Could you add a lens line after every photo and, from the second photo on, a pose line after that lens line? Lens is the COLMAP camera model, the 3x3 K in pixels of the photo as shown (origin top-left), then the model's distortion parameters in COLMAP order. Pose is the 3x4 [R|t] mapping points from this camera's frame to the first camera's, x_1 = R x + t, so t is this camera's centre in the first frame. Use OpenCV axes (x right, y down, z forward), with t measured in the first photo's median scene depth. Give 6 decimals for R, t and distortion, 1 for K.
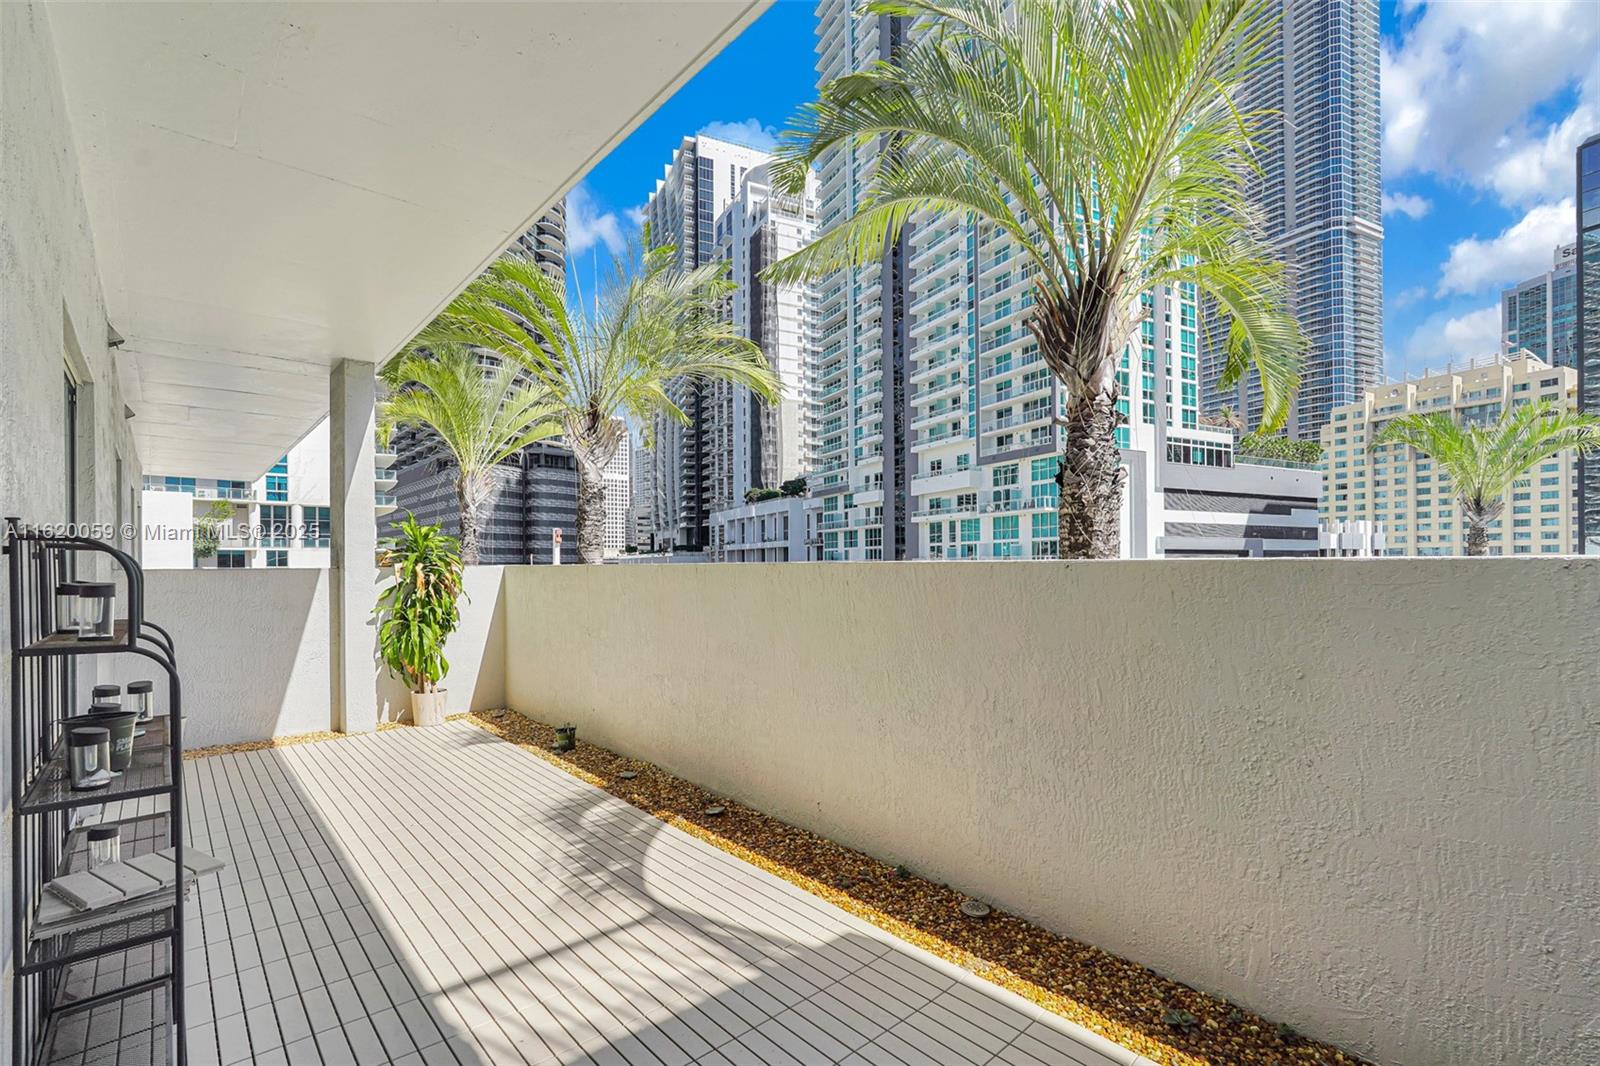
lens RADIAL K [[712.9, 0, 797.2], [0, 712.9, 539.4], [0, 0, 1]] dist [-0.017981, 0.009638]
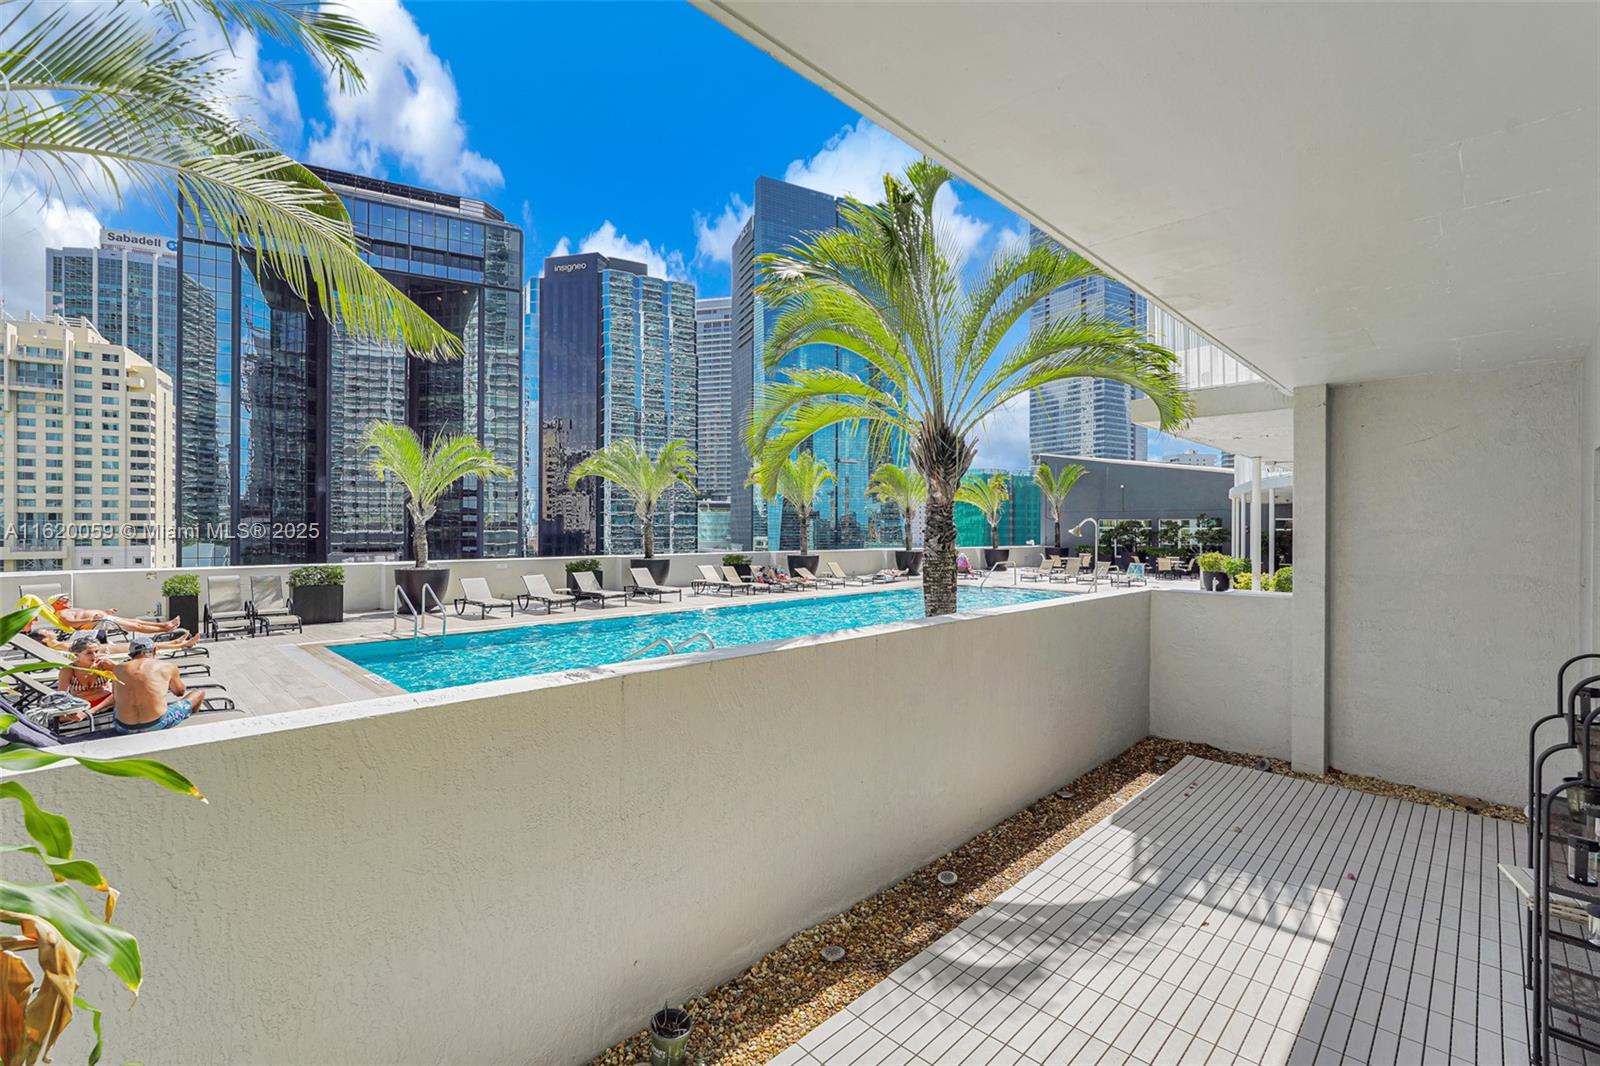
lens RADIAL K [[705.4, 0, 800.9], [0, 705.4, 526.5], [0, 0, 1]] dist [-0.023535, 0.010352]
pose [[-0.068454, 0.005482, 0.997639, -0.049968], [-0.038562, 0.999223, -0.008137, -0.004342], [-0.996909, -0.039028, -0.068190, 0.059567]]
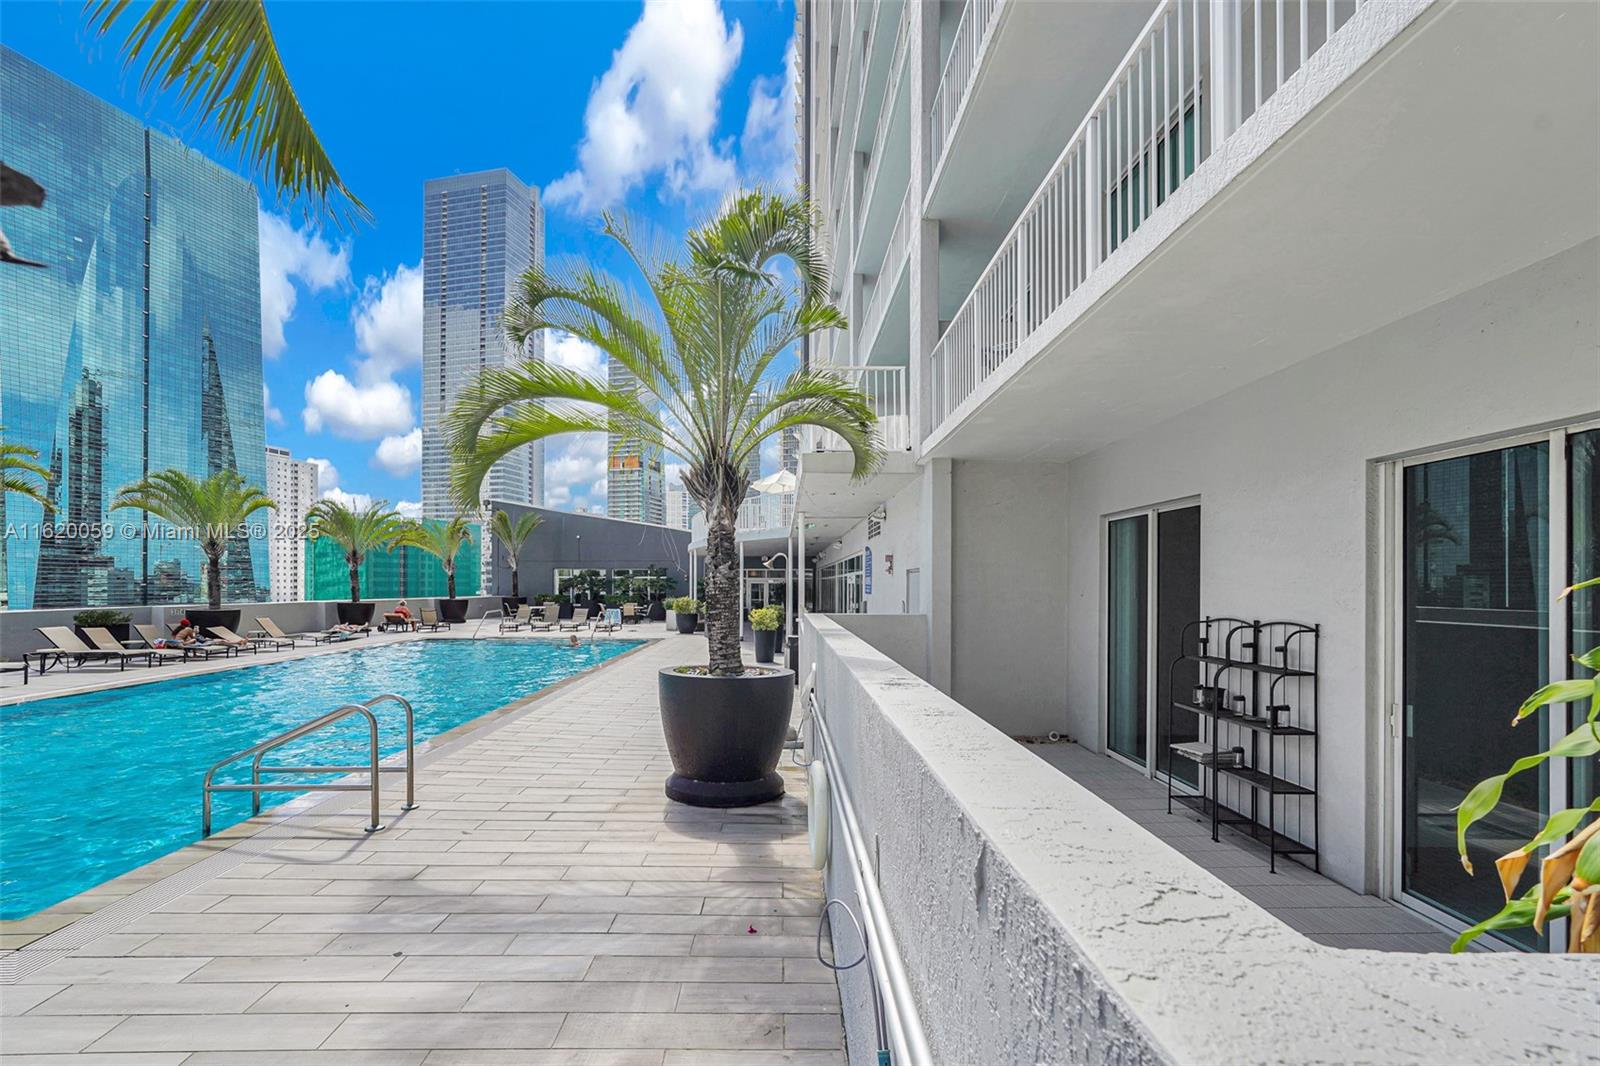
lens RADIAL K [[720.5, 0, 794.1], [0, 720.5, 577.5], [0, 0, 1]] dist [-0.010437, 0.000963]
pose [[-0.761421, 0.006425, 0.648226, -0.033474], [-0.023874, 0.998995, -0.037944, -0.000590], [-0.647818, -0.044368, -0.760502, 0.089932]]
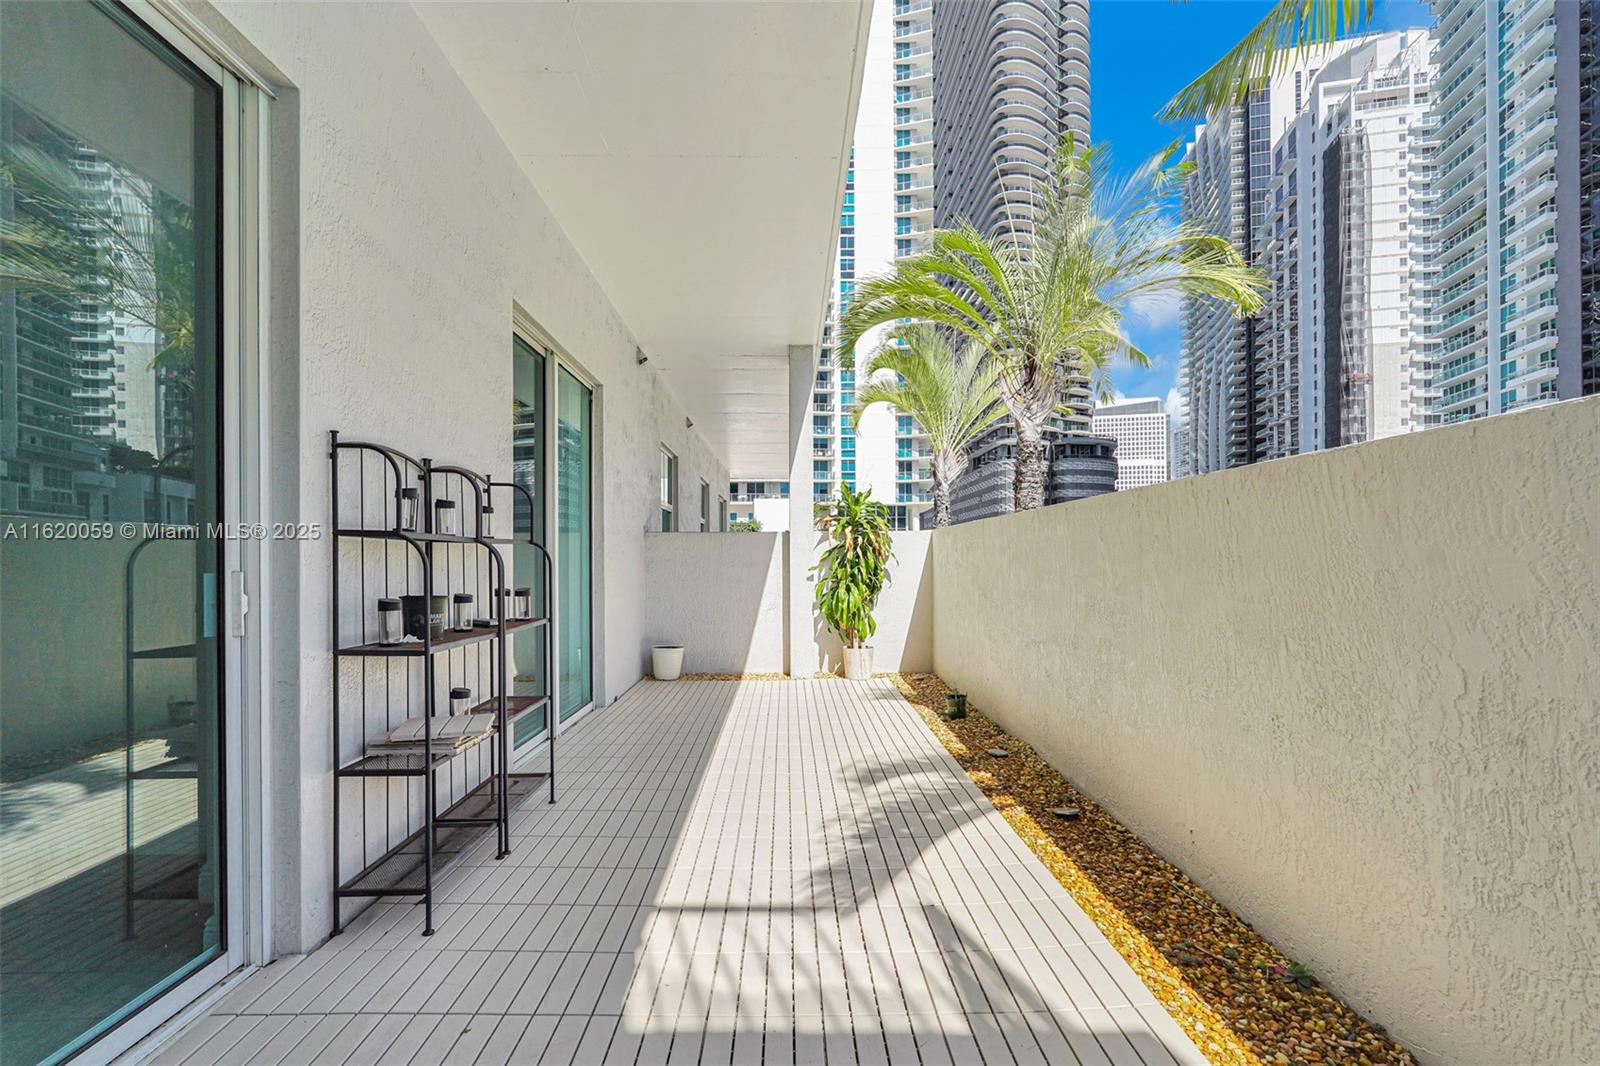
lens RADIAL K [[710.2, 0, 804.4], [0, 710.2, 544.7], [0, 0, 1]] dist [-0.017876, 0.008133]
pose [[0.761368, -0.007430, -0.648277, 0.007822], [0.019721, 0.999737, 0.011704, 0.003473], [0.648020, -0.021696, 0.761314, 0.010698]]
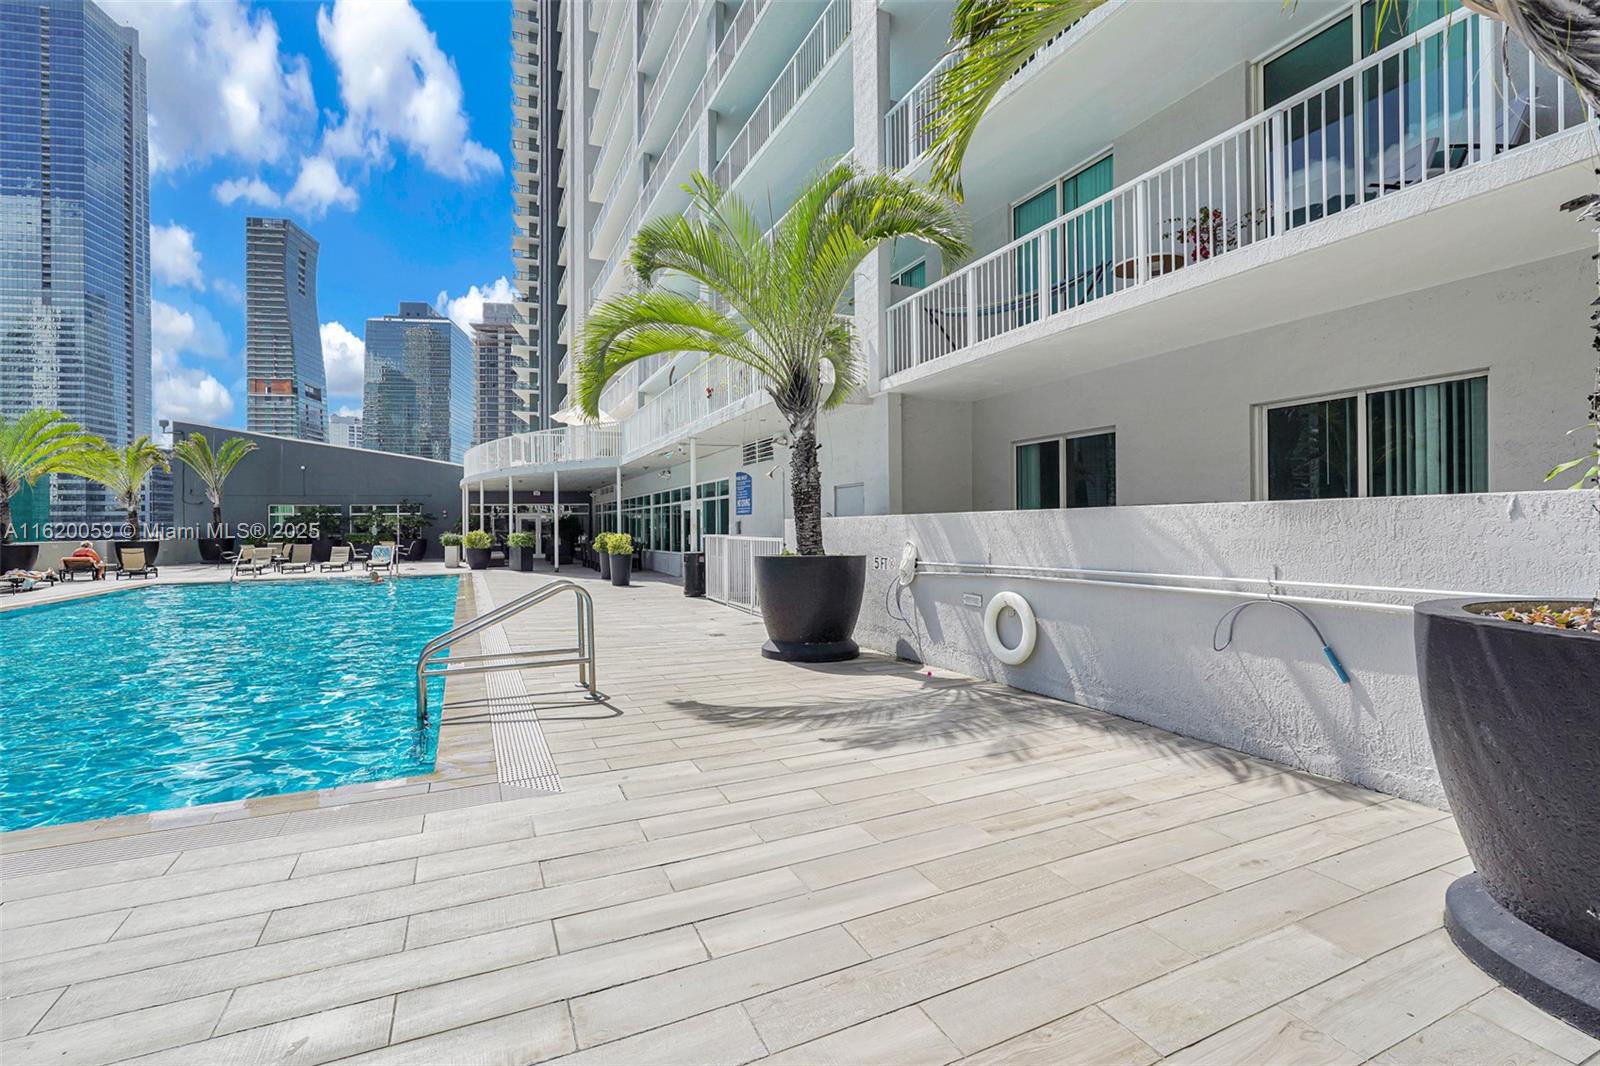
lens RADIAL K [[713.3, 0, 804.0], [0, 713.3, 522.7], [0, 0, 1]] dist [-0.023379, 0.008489]
pose [[-0.958536, 0.013941, 0.284630, -0.006219], [0.002661, 0.999197, -0.039981, 0.005443], [-0.284959, -0.037566, -0.957803, 0.120925]]
